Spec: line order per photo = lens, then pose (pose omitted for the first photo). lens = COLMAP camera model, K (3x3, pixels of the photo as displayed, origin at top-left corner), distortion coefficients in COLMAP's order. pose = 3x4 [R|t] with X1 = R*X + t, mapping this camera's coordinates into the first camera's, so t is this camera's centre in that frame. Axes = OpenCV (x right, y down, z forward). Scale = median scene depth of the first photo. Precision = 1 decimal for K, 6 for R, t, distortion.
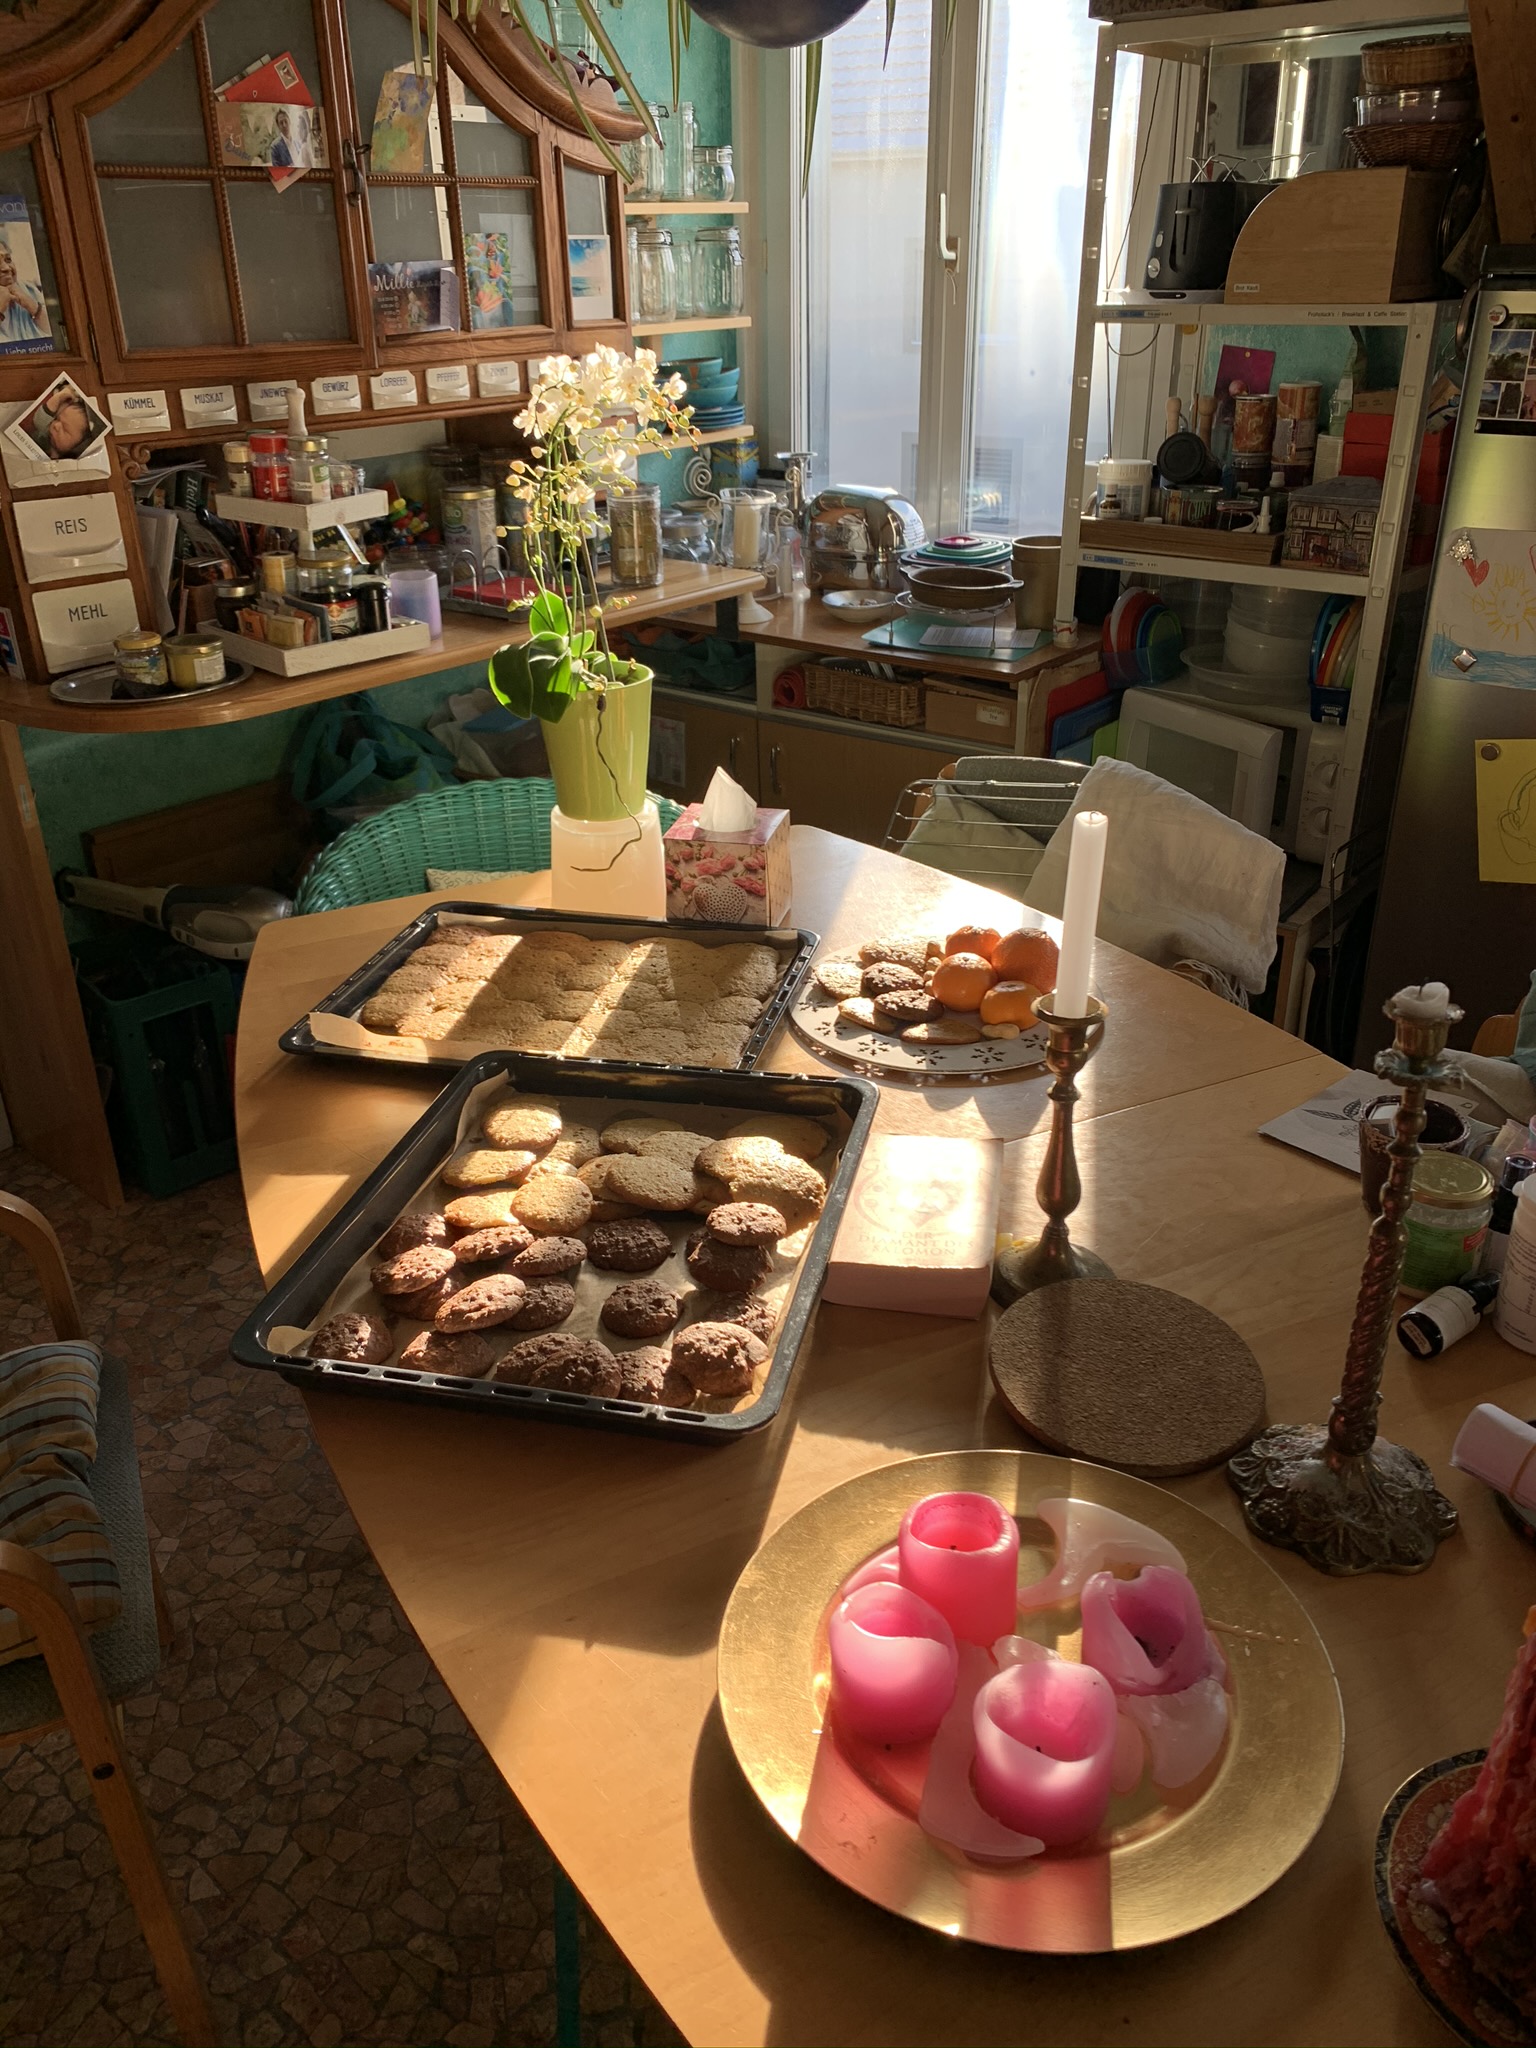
lens RADIAL K [[1539.5, 0, 767.2], [0, 1539.5, 1027.4], [0, 0, 1]] dist [0.004689, -0.006381]
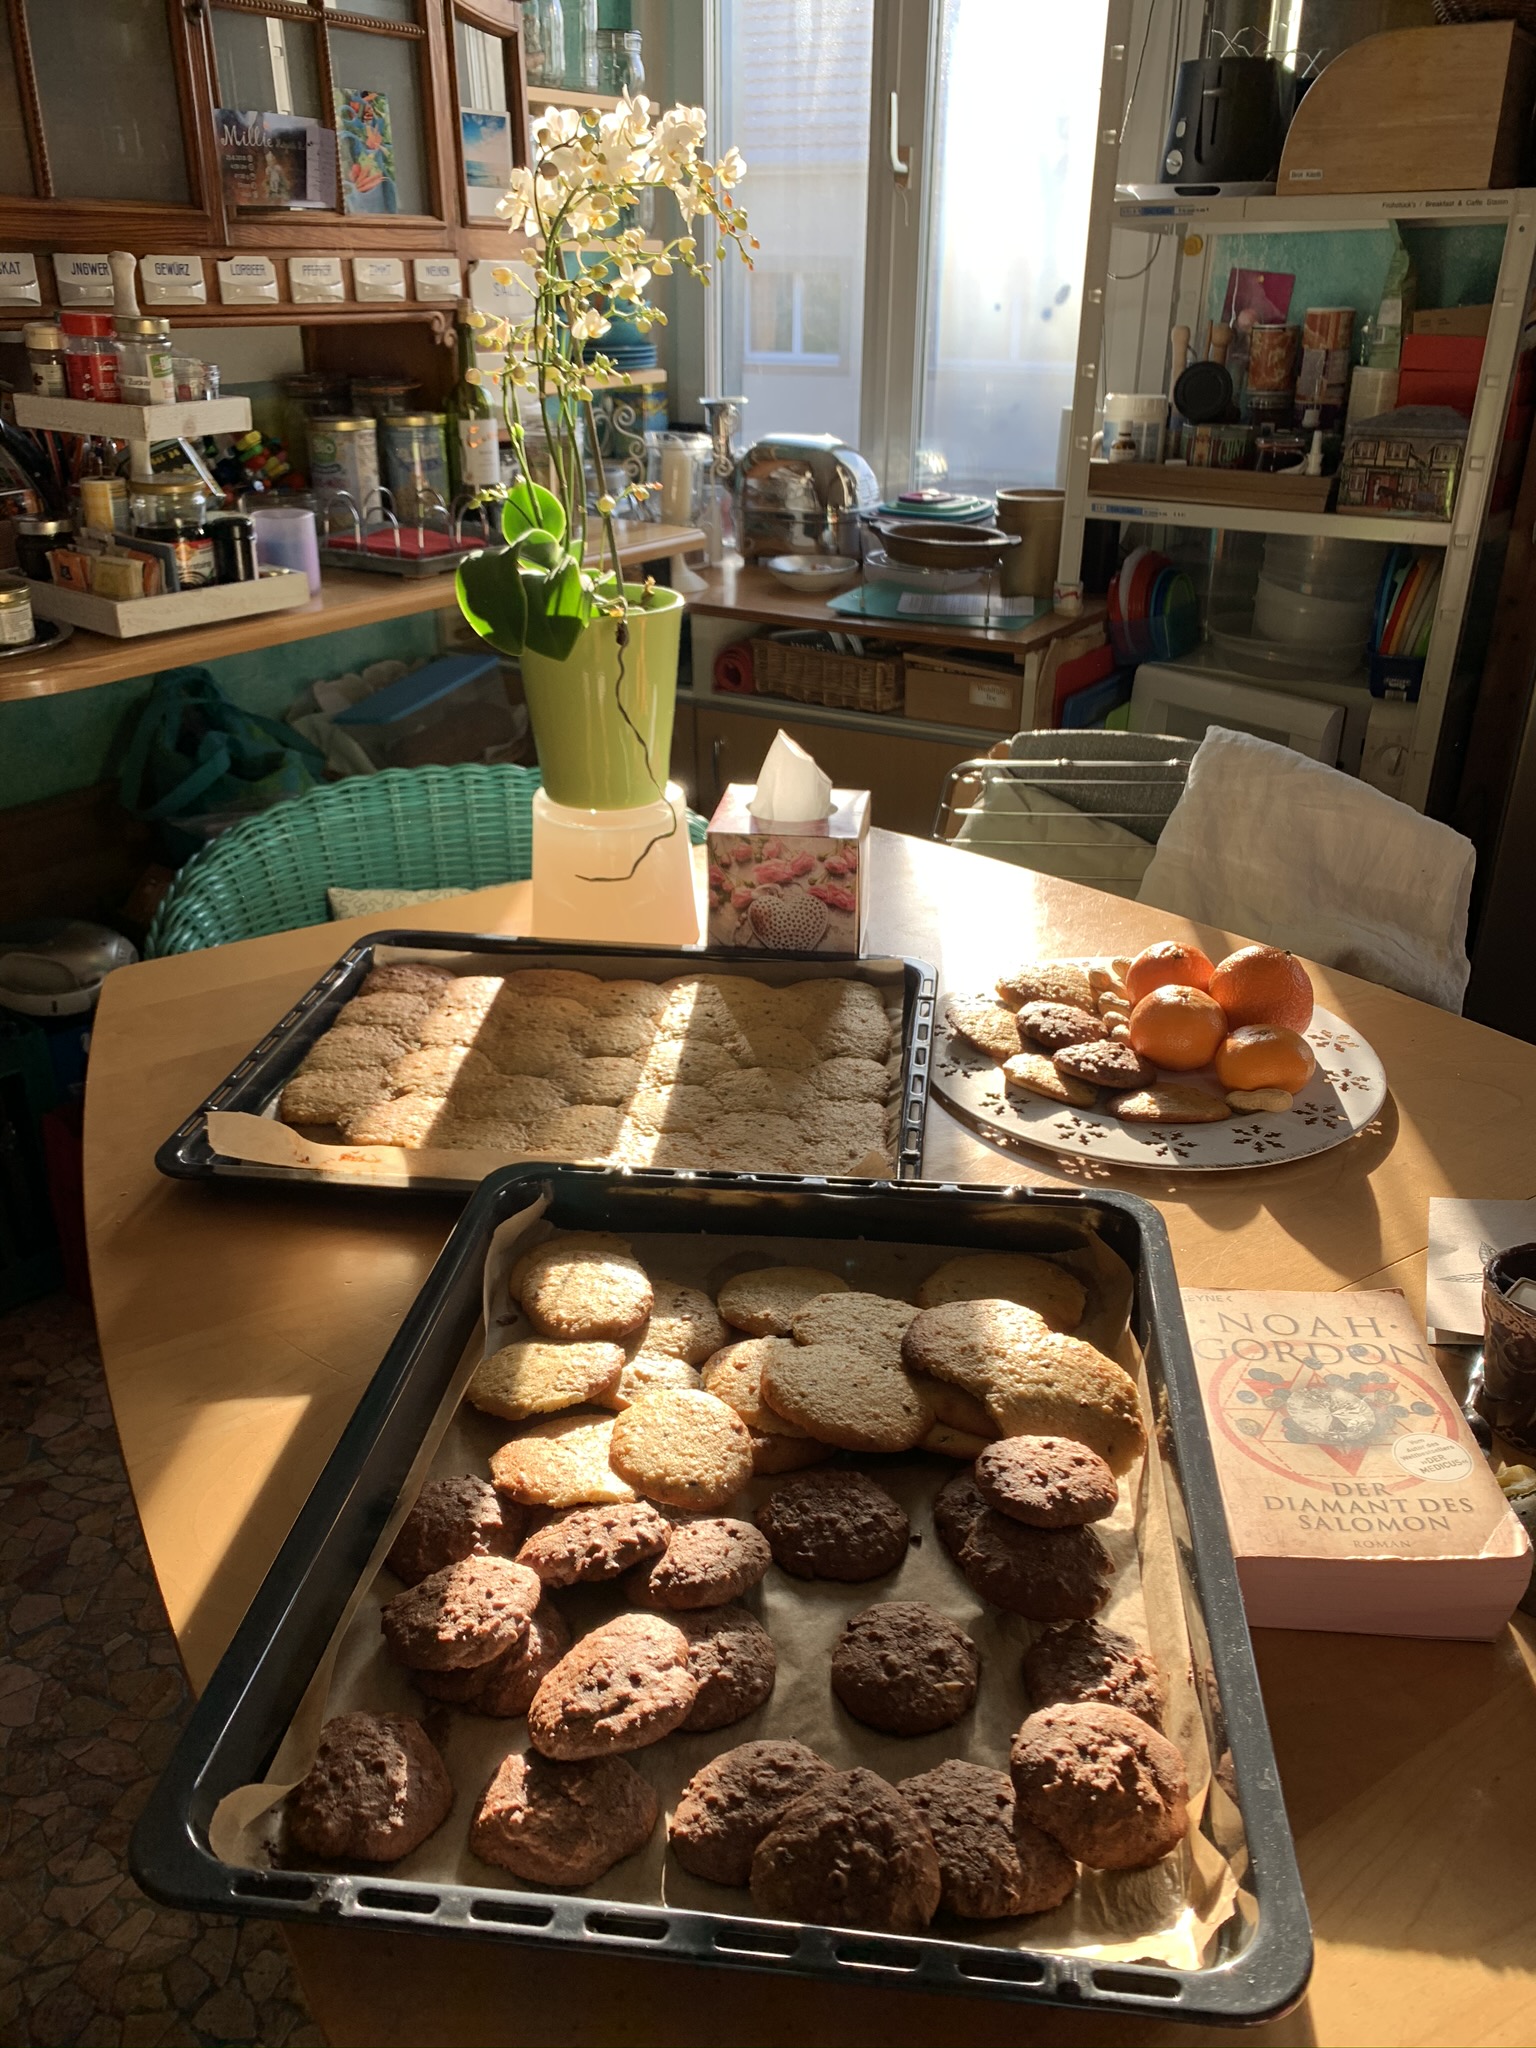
lens RADIAL K [[1539.5, 0, 769.0], [0, 1539.5, 1022.6], [0, 0, 1]] dist [0.004689, -0.006381]
pose [[0.993048, -0.030247, 0.113754, -0.097555], [0.032408, 0.999327, -0.017201, -0.019075], [-0.113158, 0.020768, 0.993360, 0.244706]]
